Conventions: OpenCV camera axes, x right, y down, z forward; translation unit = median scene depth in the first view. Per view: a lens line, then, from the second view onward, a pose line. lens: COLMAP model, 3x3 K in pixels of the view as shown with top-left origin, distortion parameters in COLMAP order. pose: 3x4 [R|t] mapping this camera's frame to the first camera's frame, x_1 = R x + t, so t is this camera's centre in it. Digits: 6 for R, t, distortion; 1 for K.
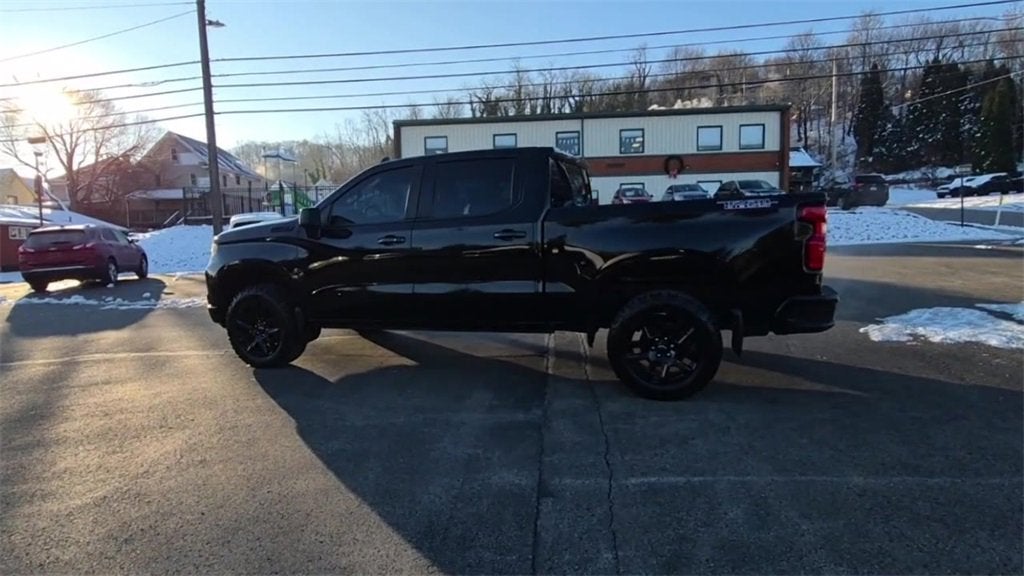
lens RADIAL K [[565.4, 0, 512.0], [0, 565.4, 288.0], [0, 0, 1]] dist [0.007561, -0.003548]
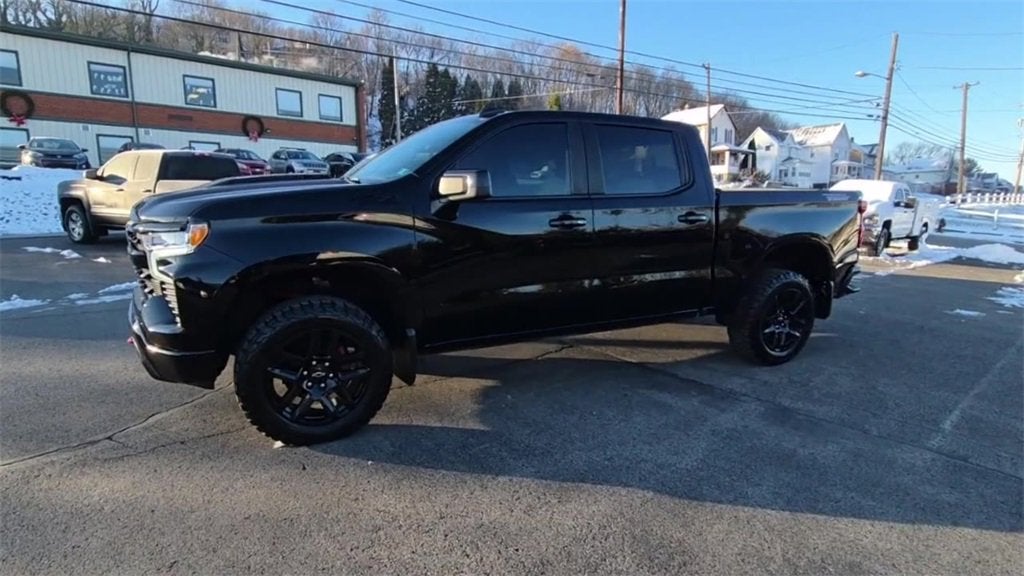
lens RADIAL K [[565.4, 0, 512.0], [0, 565.4, 288.0], [0, 0, 1]] dist [0.007561, -0.003548]
pose [[0.682504, -0.079632, 0.726531, -0.178638], [0.040635, 0.996644, 0.071064, -0.011792], [-0.729752, -0.018979, 0.683449, 0.117946]]
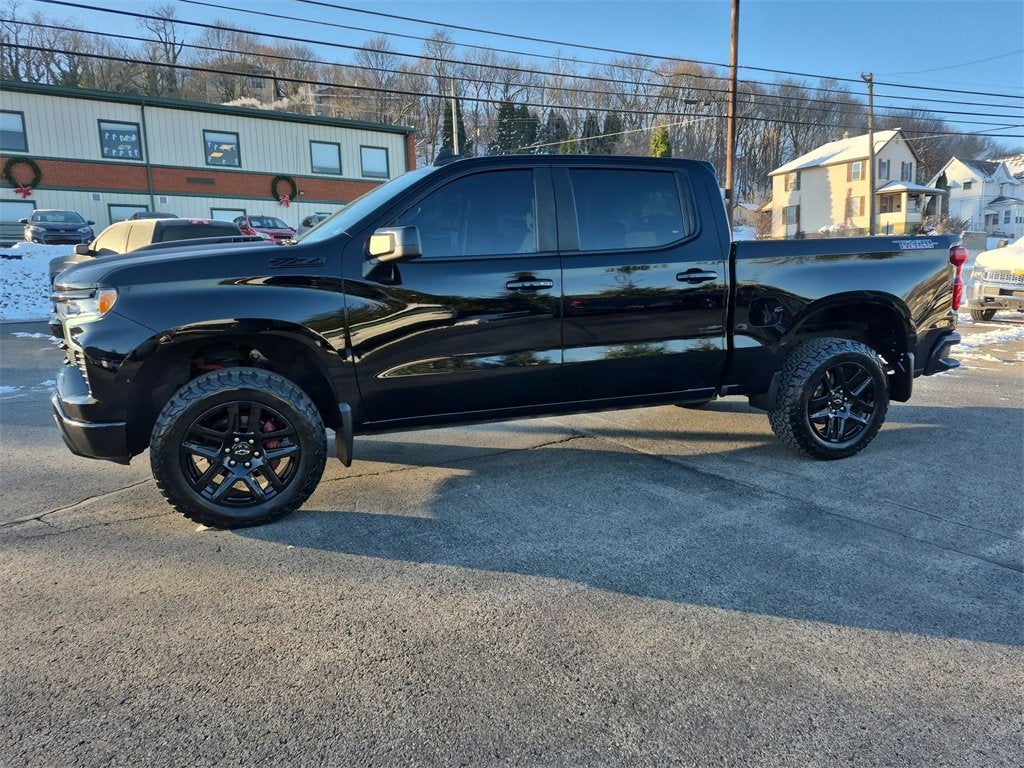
lens RADIAL K [[720.5, 0, 512.0], [0, 720.5, 384.0], [0, 0, 1]] dist [0.068406, -0.051692]
pose [[0.778560, -0.083816, 0.621947, -0.165556], [0.055833, 0.996362, 0.064381, -0.005315], [-0.625081, -0.015400, 0.780408, 0.080207]]
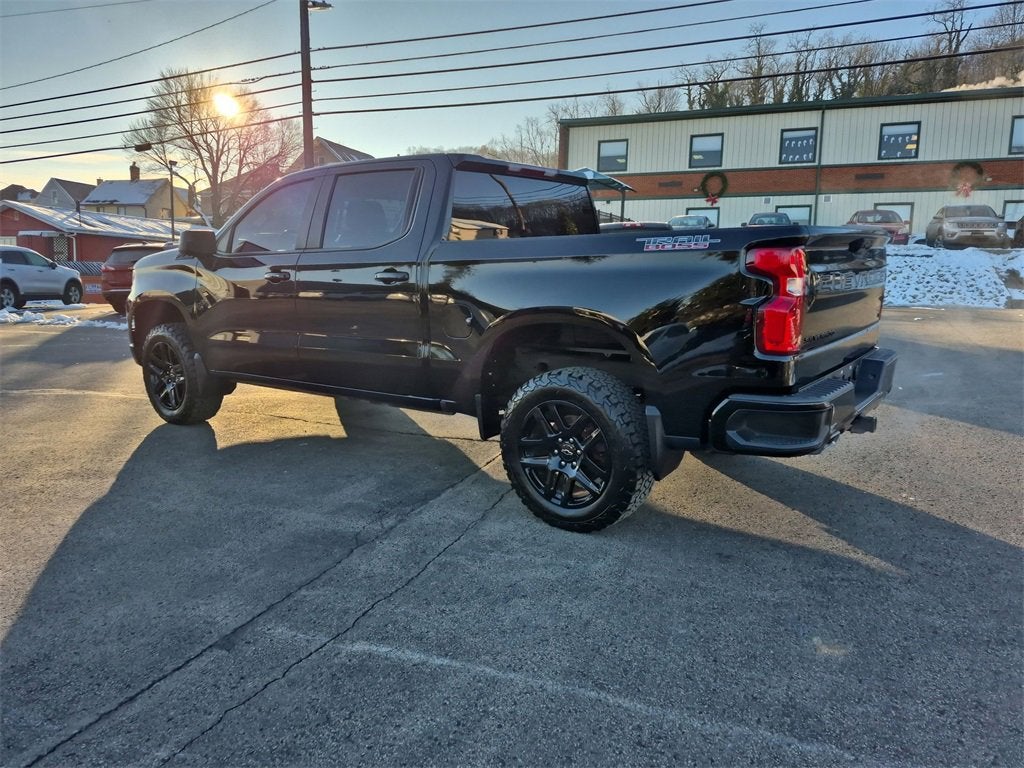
lens RADIAL K [[719.9, 0, 524.0], [0, 719.9, 367.5], [0, 0, 1]] dist [0.070027, -0.061978]
pose [[0.955245, 0.076741, -0.285687, 0.087217], [-0.064479, 0.996558, 0.052097, -0.007367], [0.288702, -0.031345, 0.956906, 0.031543]]
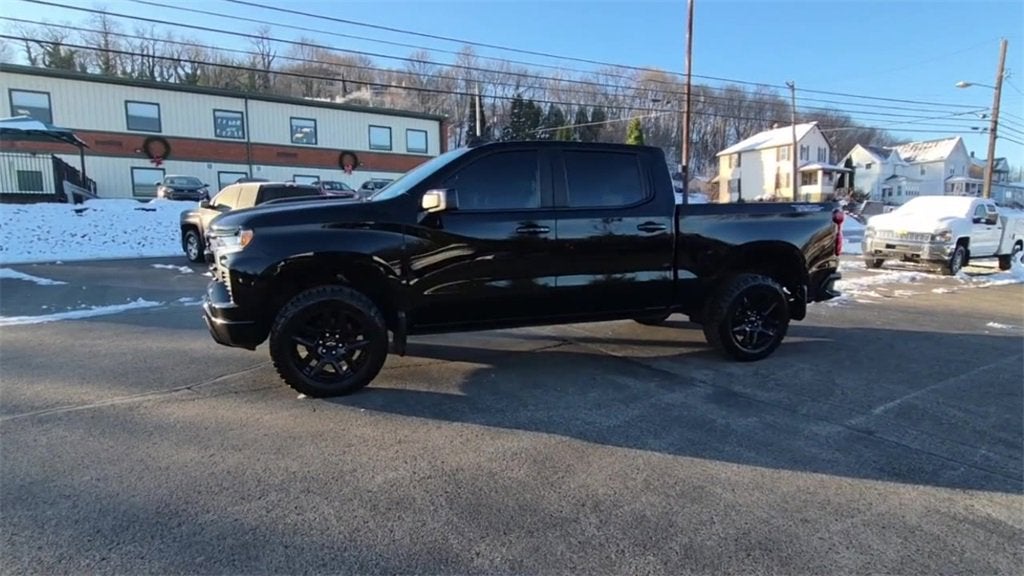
lens RADIAL K [[565.4, 0, 512.0], [0, 565.4, 288.0], [0, 0, 1]] dist [0.007561, -0.003548]
pose [[0.786789, -0.044089, 0.615645, -0.178263], [0.040337, 0.998986, 0.019990, -0.002247], [-0.615903, 0.009105, 0.787770, 0.064606]]
